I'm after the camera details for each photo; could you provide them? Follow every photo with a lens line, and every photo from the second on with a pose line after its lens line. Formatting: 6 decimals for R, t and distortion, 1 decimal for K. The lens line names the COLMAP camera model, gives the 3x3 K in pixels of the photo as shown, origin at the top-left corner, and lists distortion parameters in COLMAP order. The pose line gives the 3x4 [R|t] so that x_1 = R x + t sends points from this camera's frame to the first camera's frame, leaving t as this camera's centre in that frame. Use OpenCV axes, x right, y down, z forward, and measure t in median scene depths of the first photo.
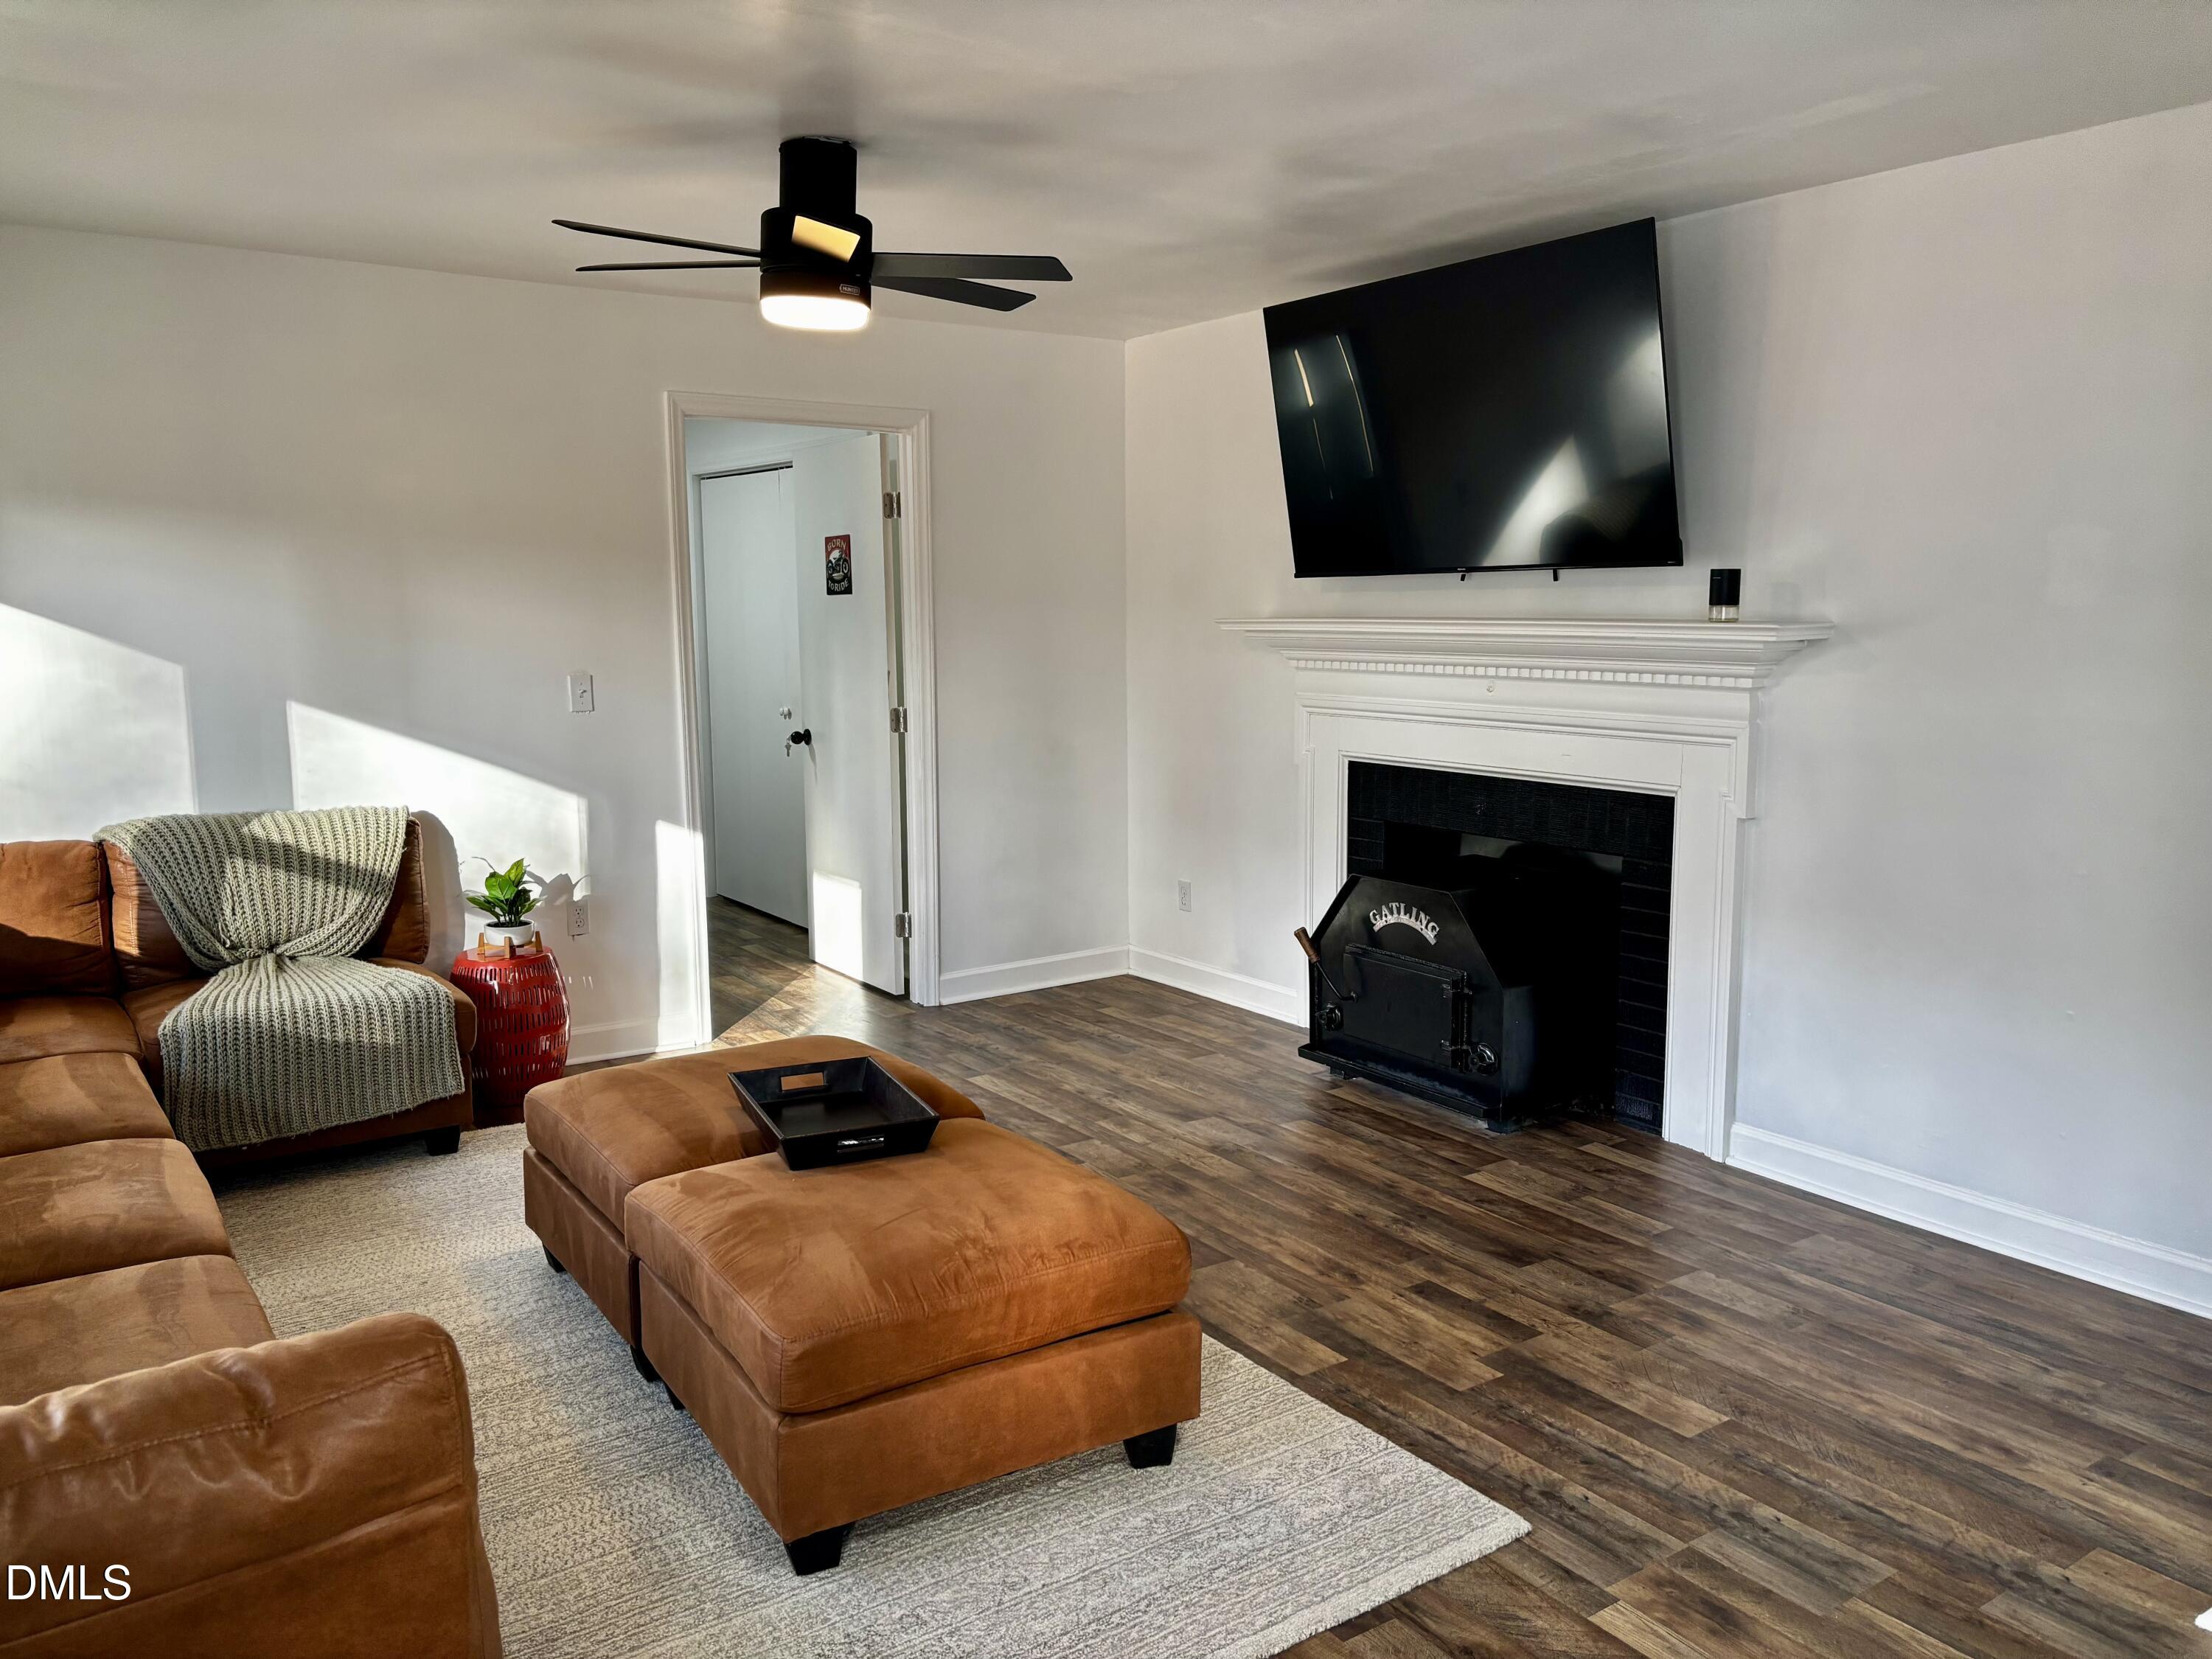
lens RADIAL K [[1671.7, 0, 1094.6], [0, 1671.7, 834.0], [0, 0, 1]] dist [0.110160, -0.115702]
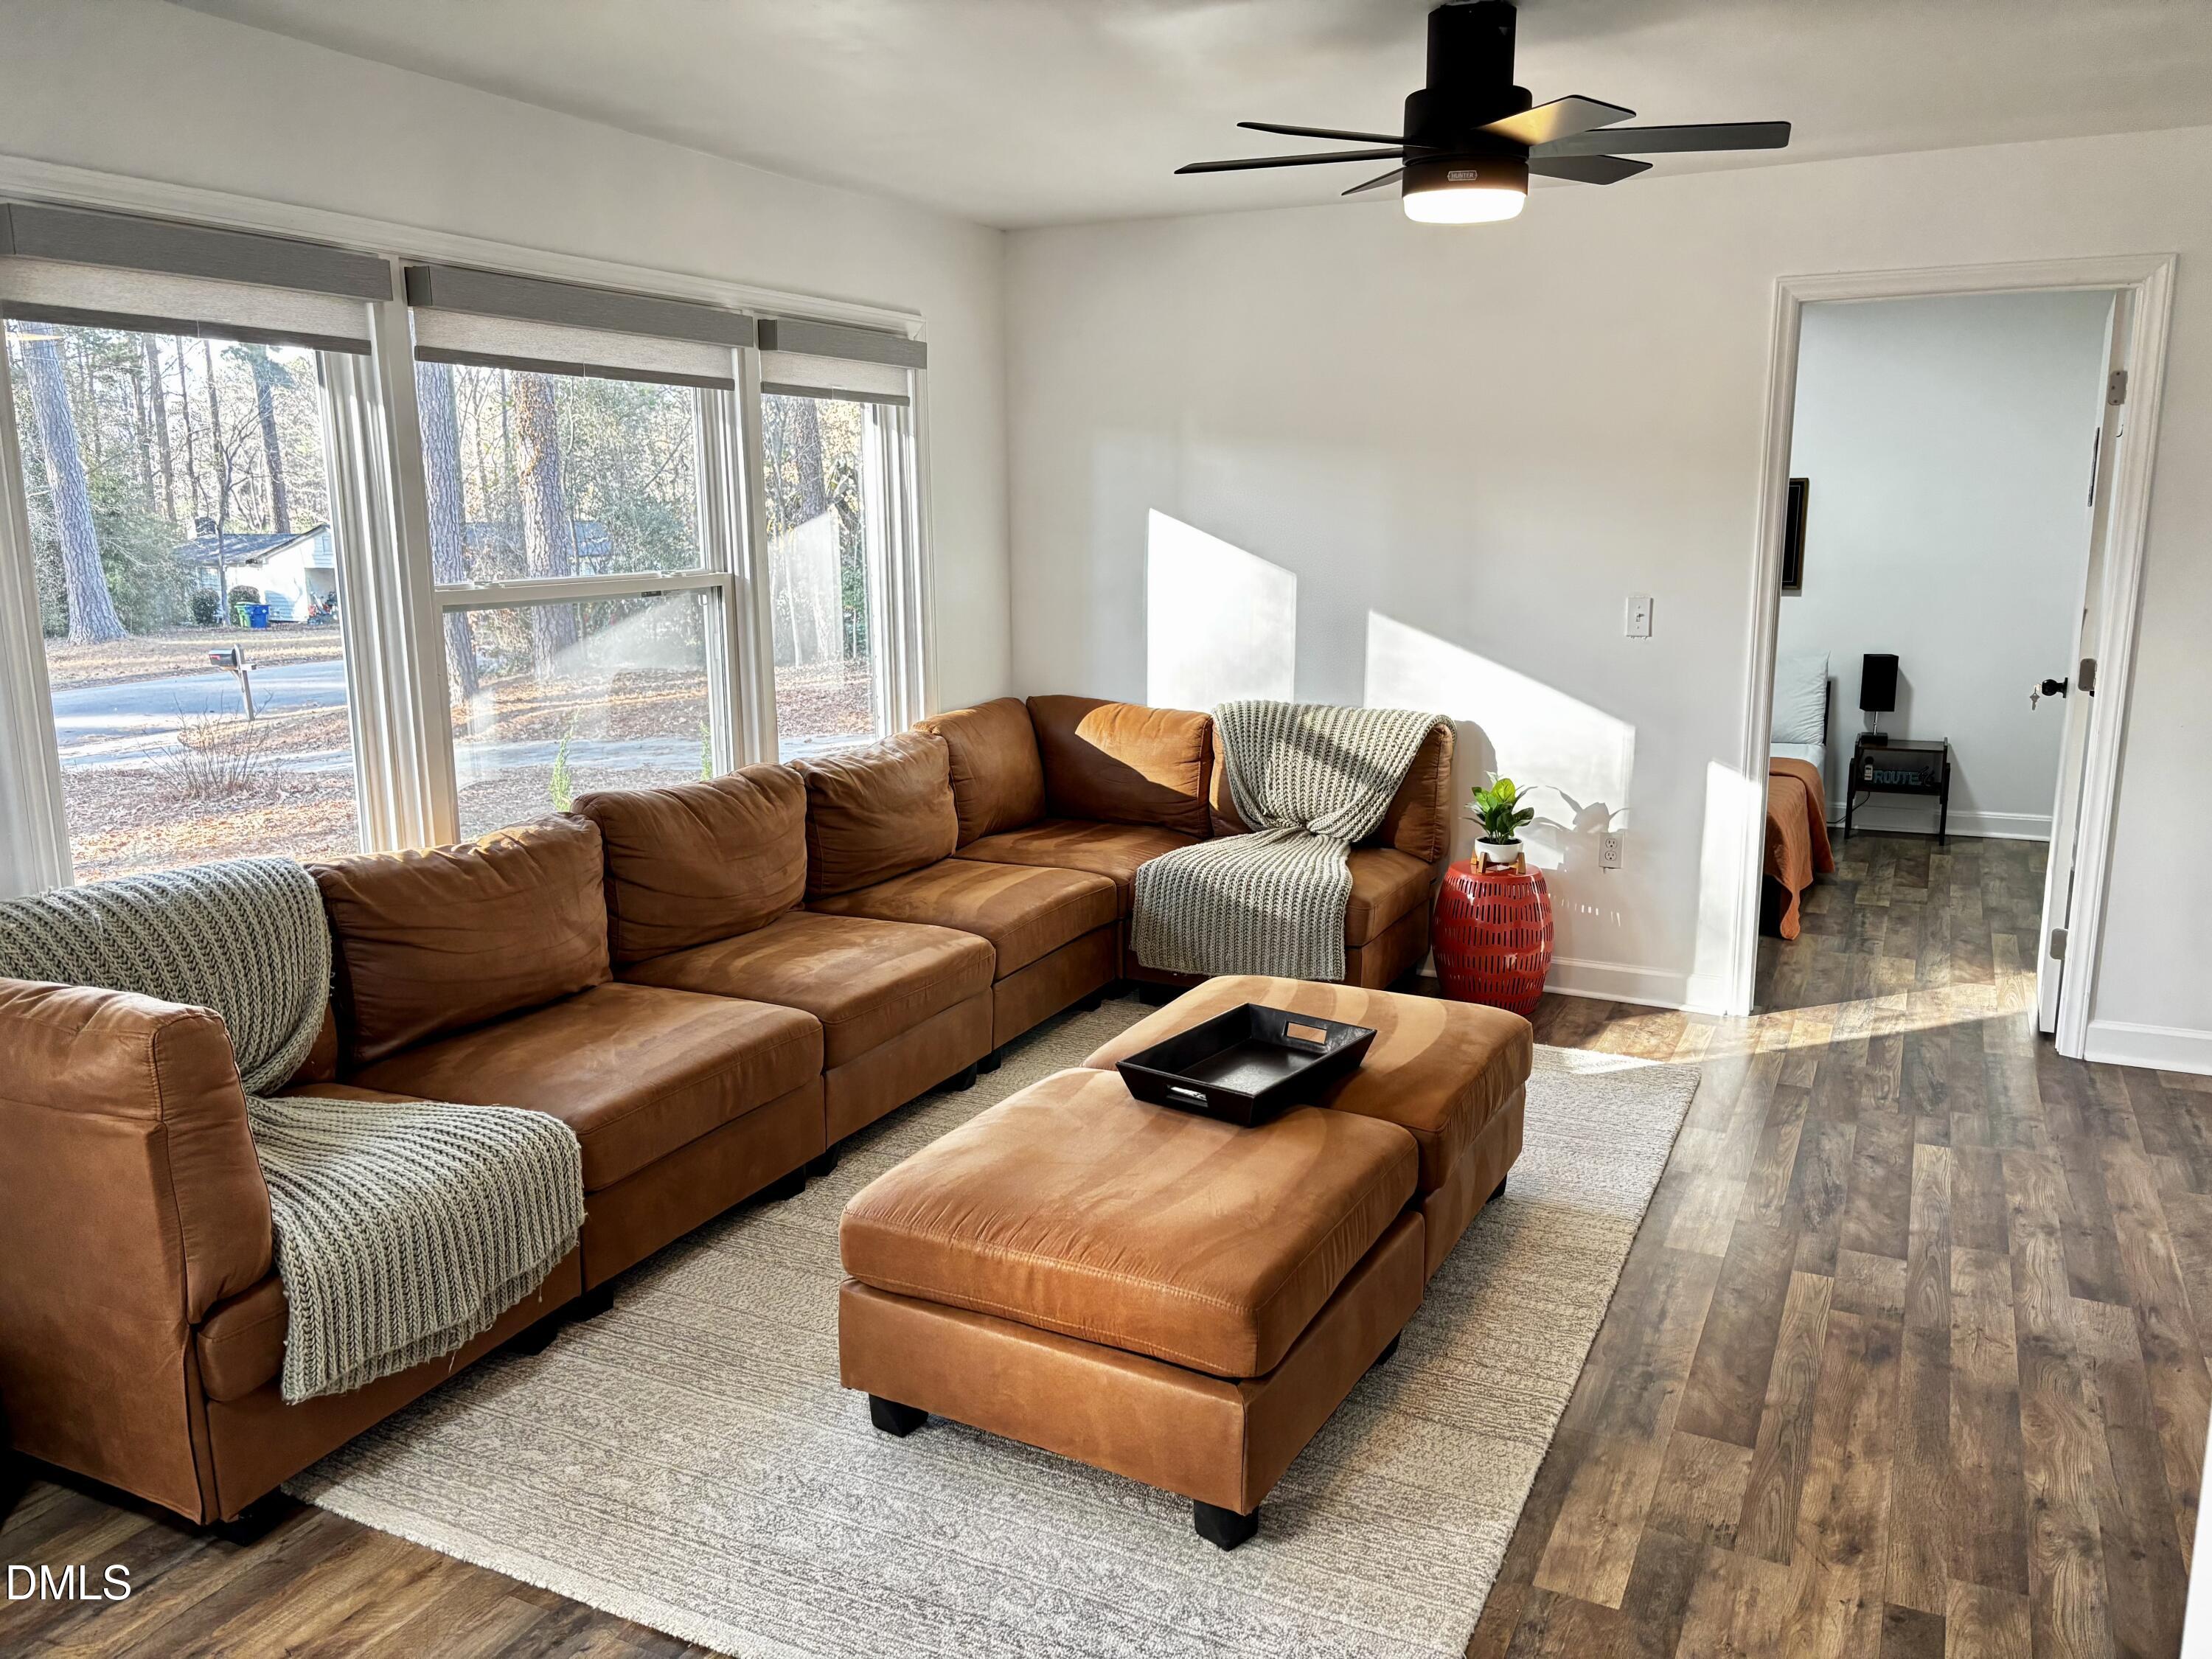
lens RADIAL K [[1671.7, 0, 1094.6], [0, 1671.7, 834.0], [0, 0, 1]] dist [0.110160, -0.115702]
pose [[0.494842, 0.169228, -0.852345, 0.423933], [-0.119104, 0.984806, 0.126380, -0.053216], [0.860782, 0.038979, 0.507479, 0.306212]]
